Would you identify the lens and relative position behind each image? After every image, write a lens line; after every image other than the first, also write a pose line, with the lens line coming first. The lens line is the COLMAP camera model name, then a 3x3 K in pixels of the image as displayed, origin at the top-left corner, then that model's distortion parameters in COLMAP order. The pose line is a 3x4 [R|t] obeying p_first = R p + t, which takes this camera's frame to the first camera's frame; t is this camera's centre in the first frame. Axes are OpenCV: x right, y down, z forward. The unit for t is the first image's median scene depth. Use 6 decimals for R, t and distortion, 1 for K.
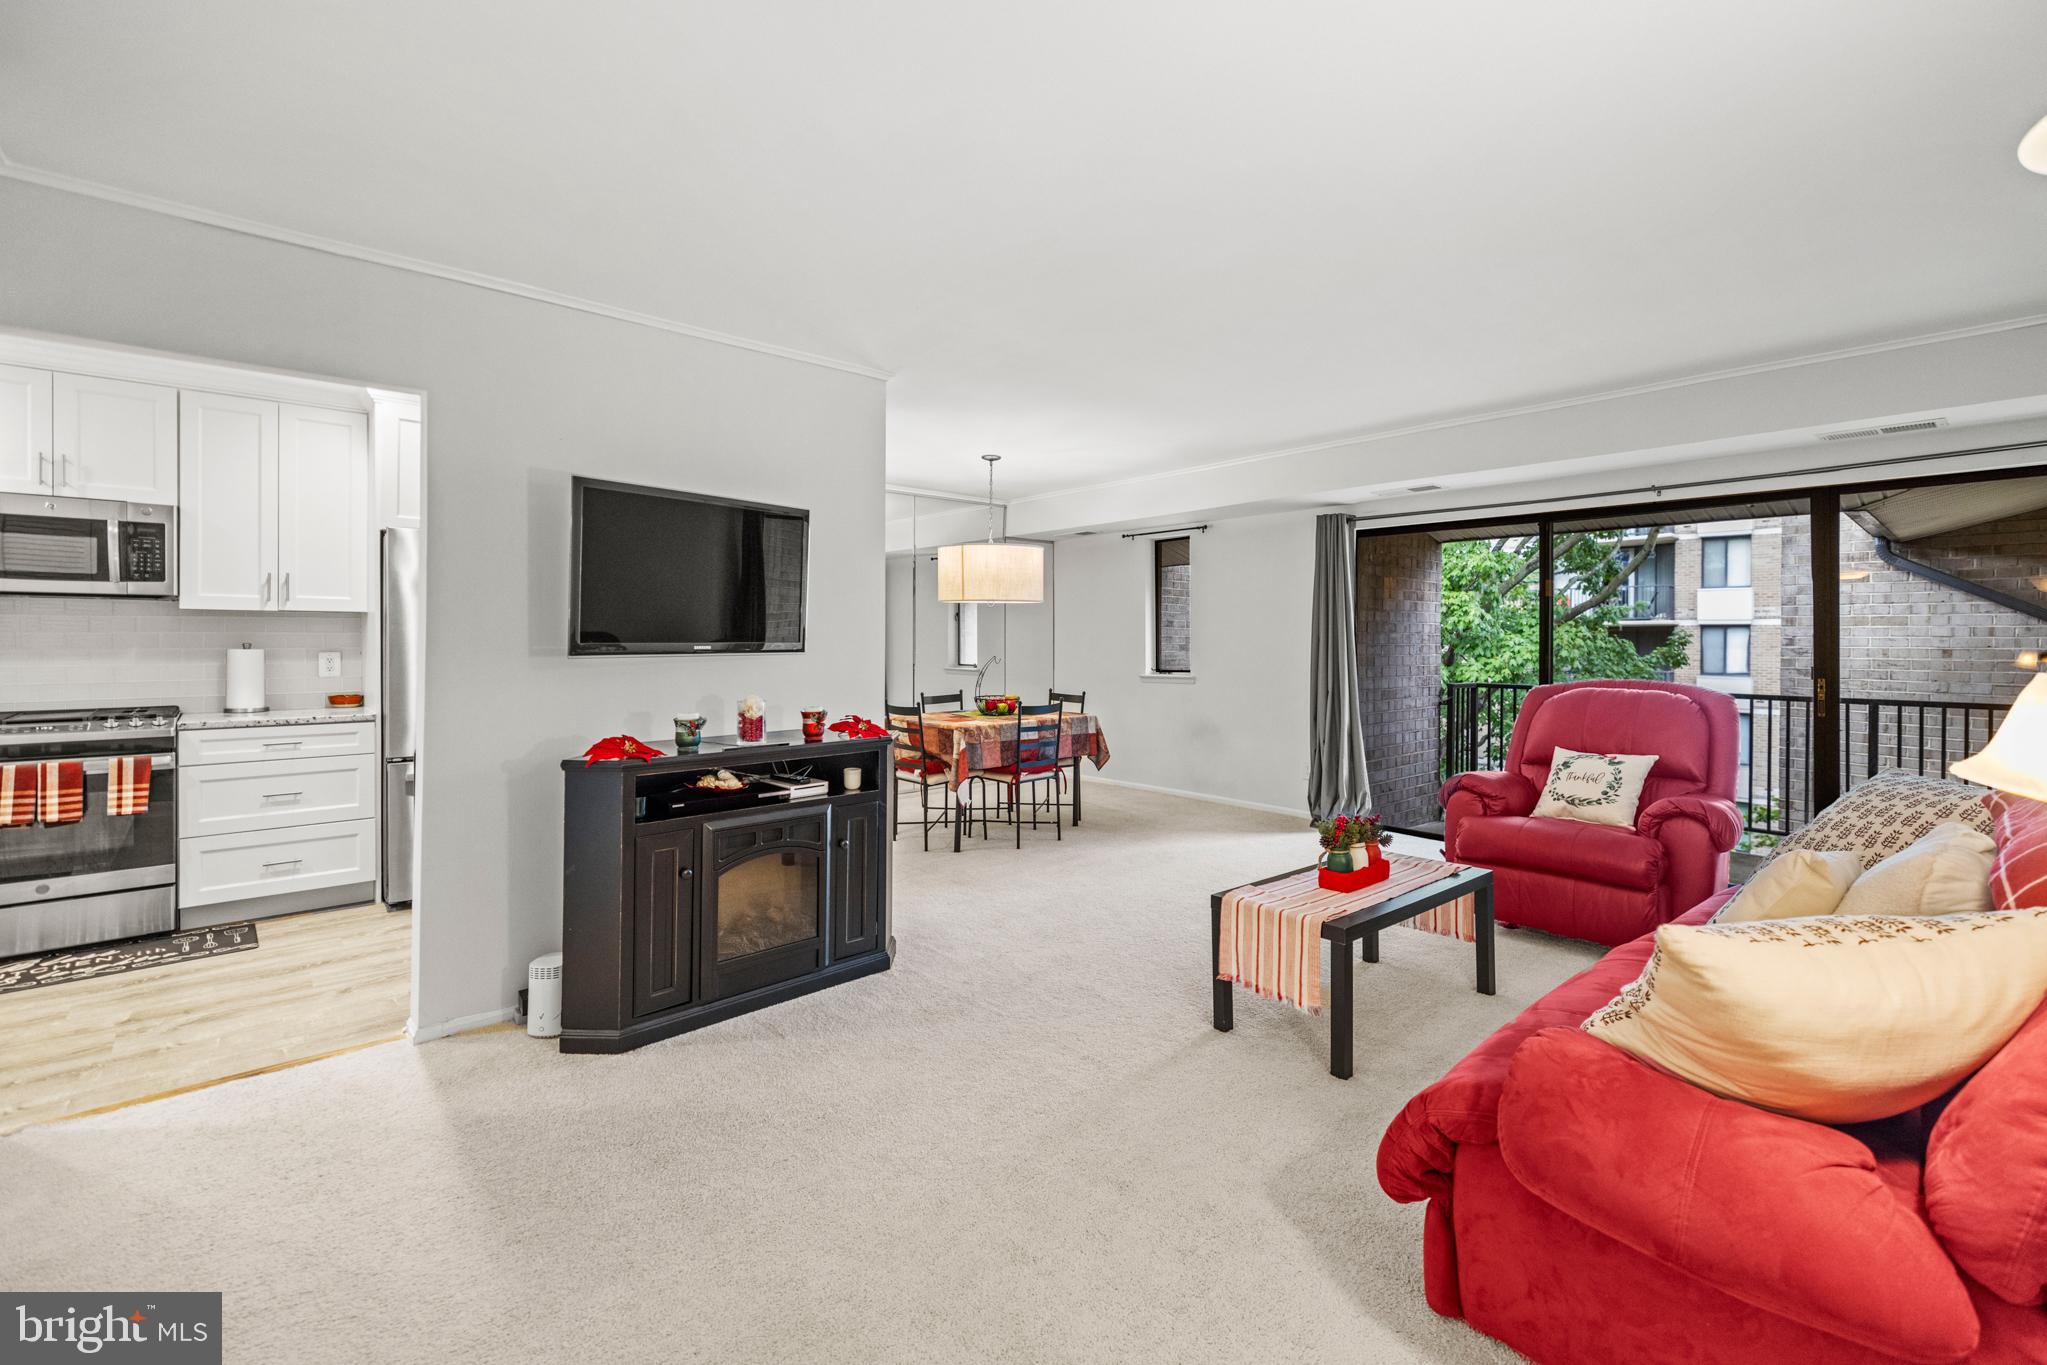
lens RADIAL K [[895.9, 0, 1018.6], [0, 895.9, 643.7], [0, 0, 1]] dist [0.003235, -0.000134]
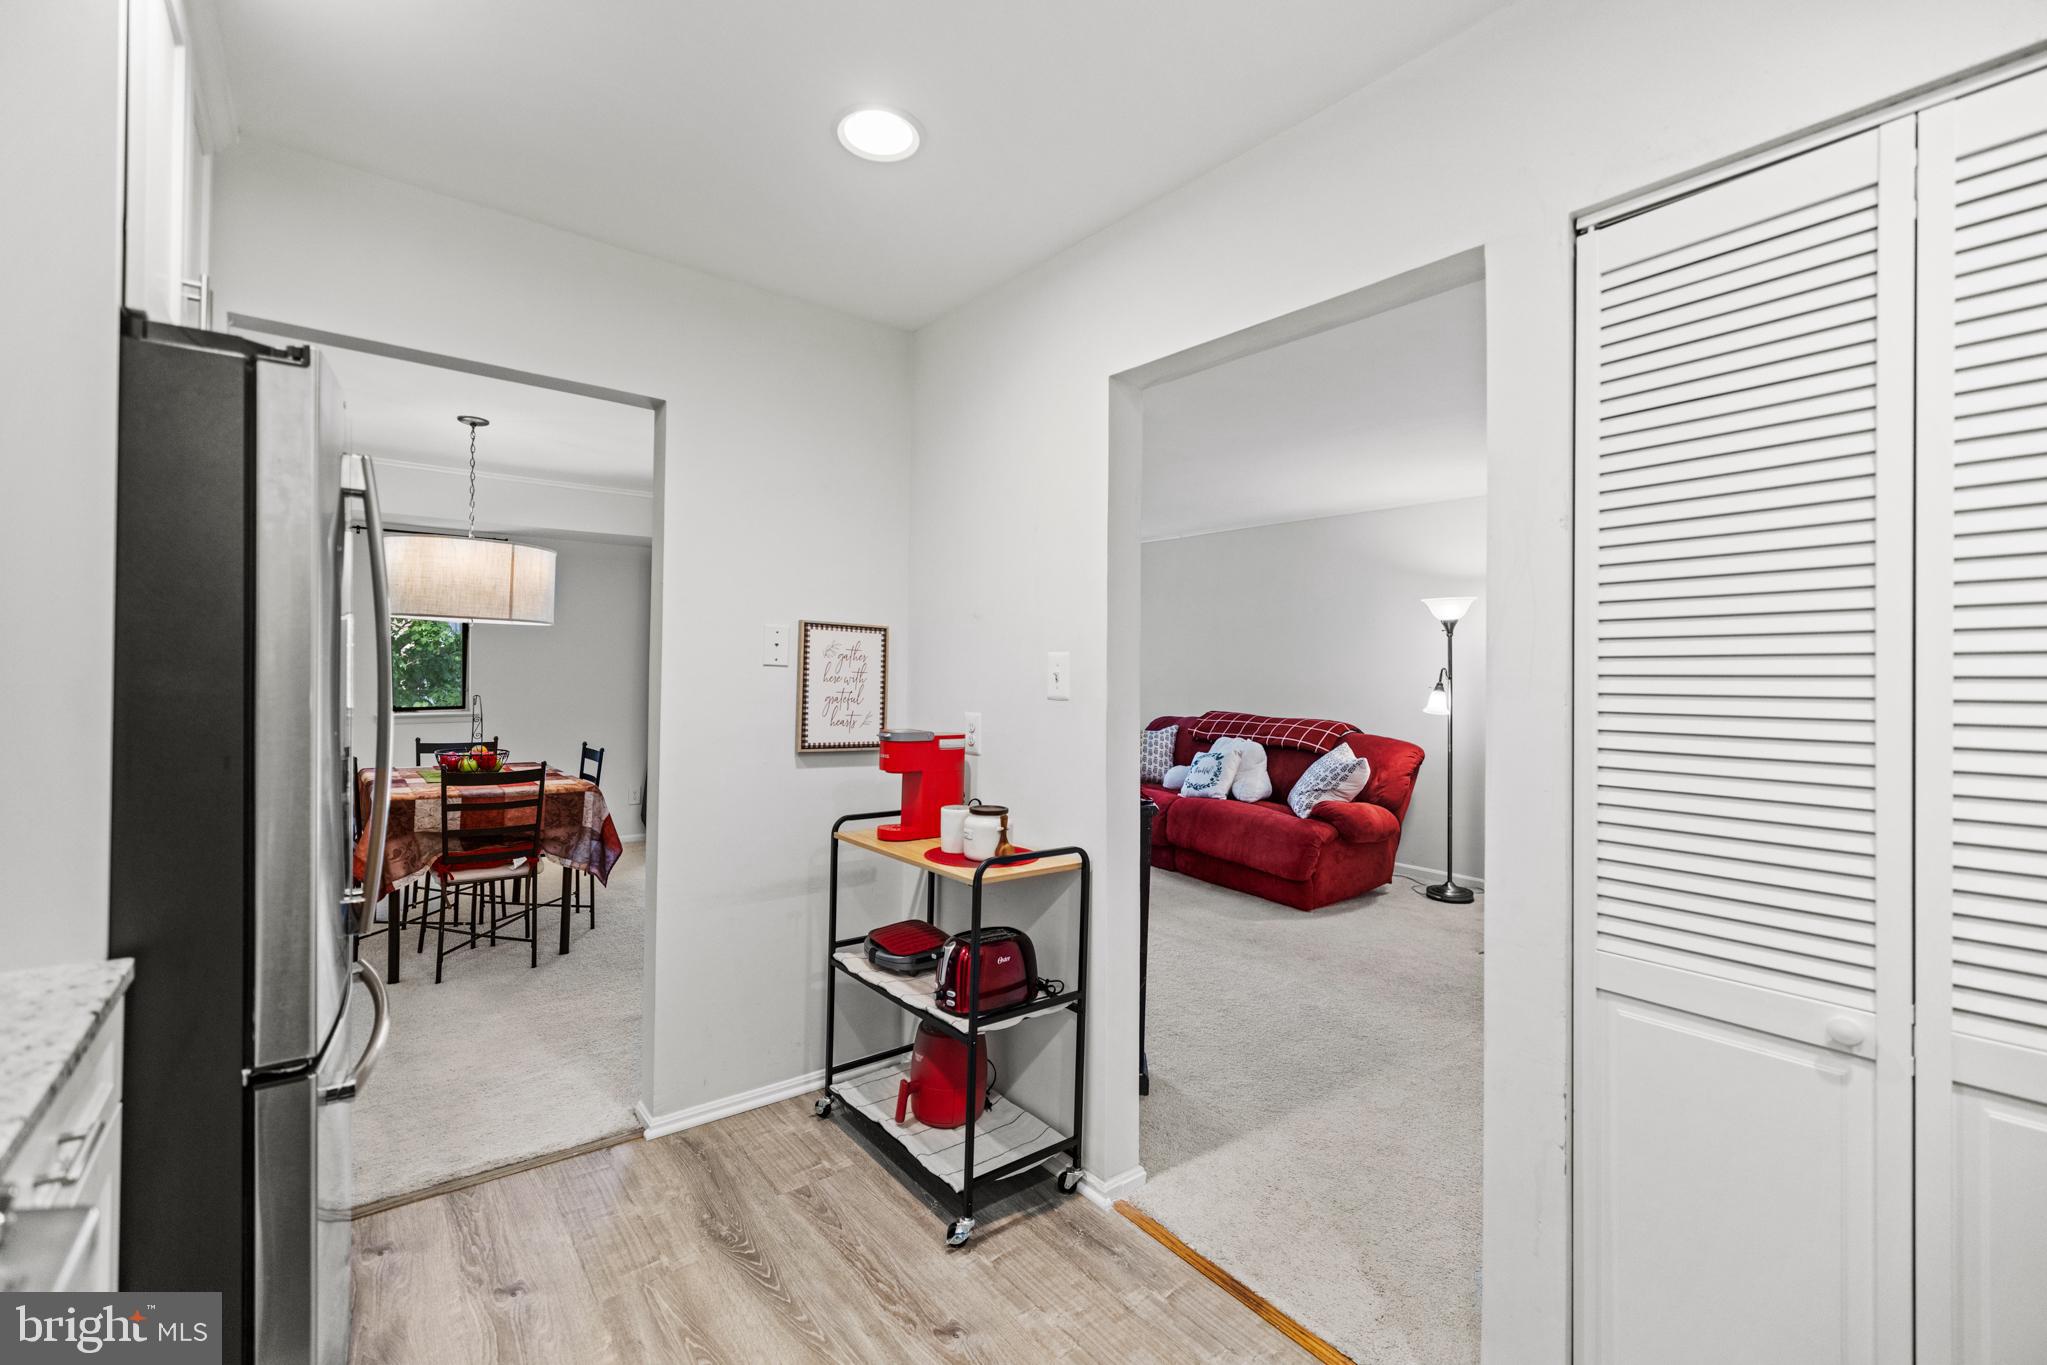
lens RADIAL K [[866.9, 0, 1026.9], [0, 866.9, 672.7], [0, 0, 1]] dist [0.003331, -0.000428]
pose [[0.060053, -0.002630, 0.998192, -0.957901], [-0.010575, 0.999939, 0.003271, -0.015226], [-0.998139, -0.010752, 0.060022, 0.692063]]
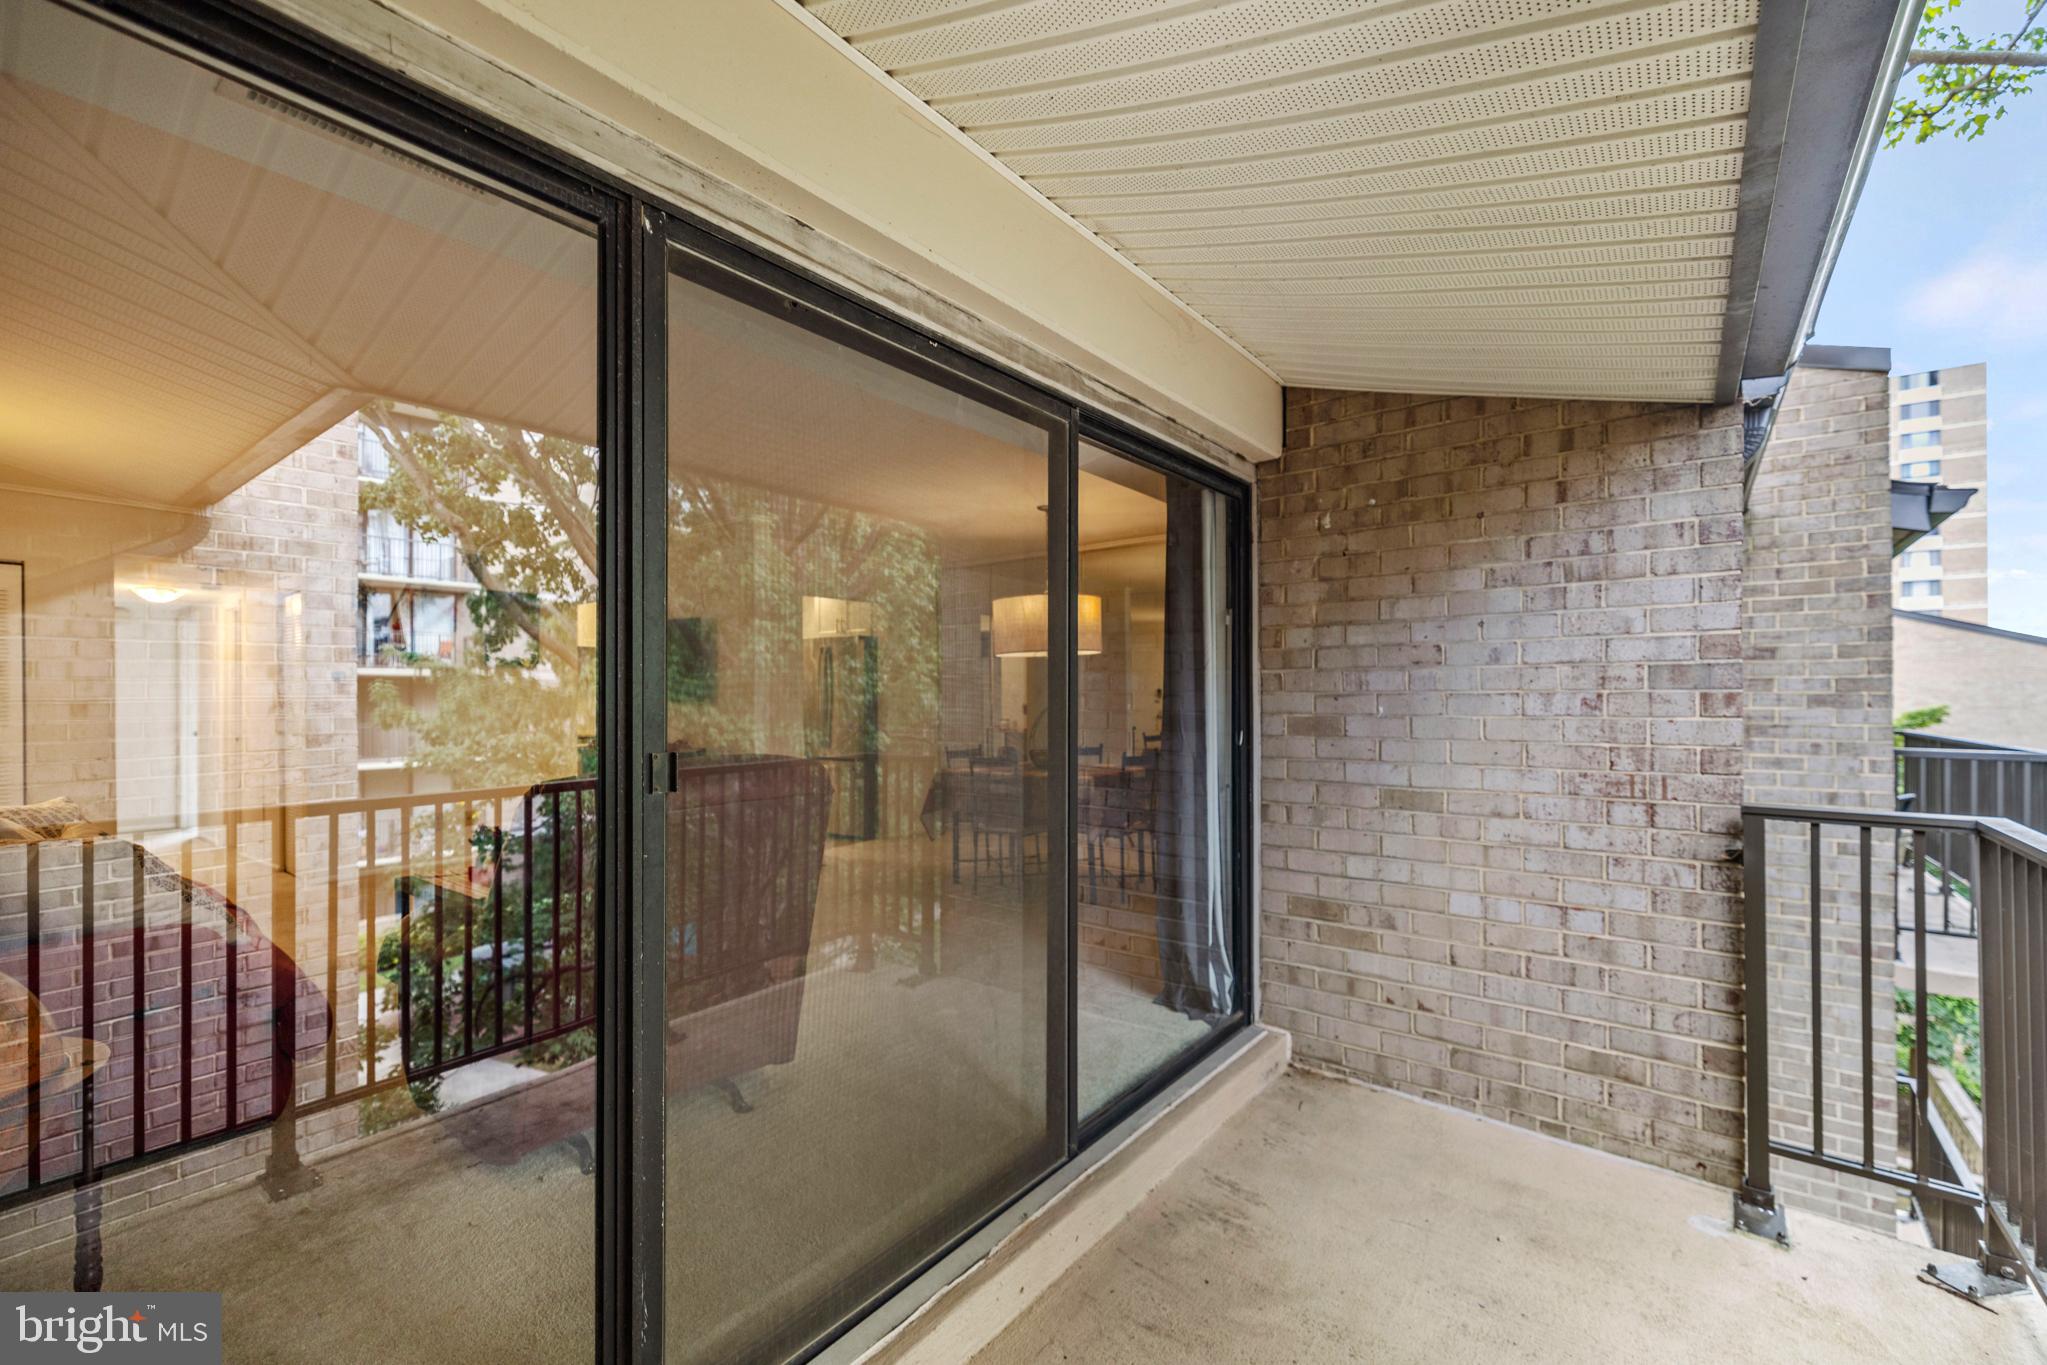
lens RADIAL K [[866.9, 0, 1012.8], [0, 866.9, 695.9], [0, 0, 1]] dist [0.003331, -0.000428]
pose [[0.183149, -0.005593, -0.983069, 1.220475], [0.002688, 0.999983, -0.005188, 0.006613], [0.983082, -0.001693, 0.183161, 1.067989]]
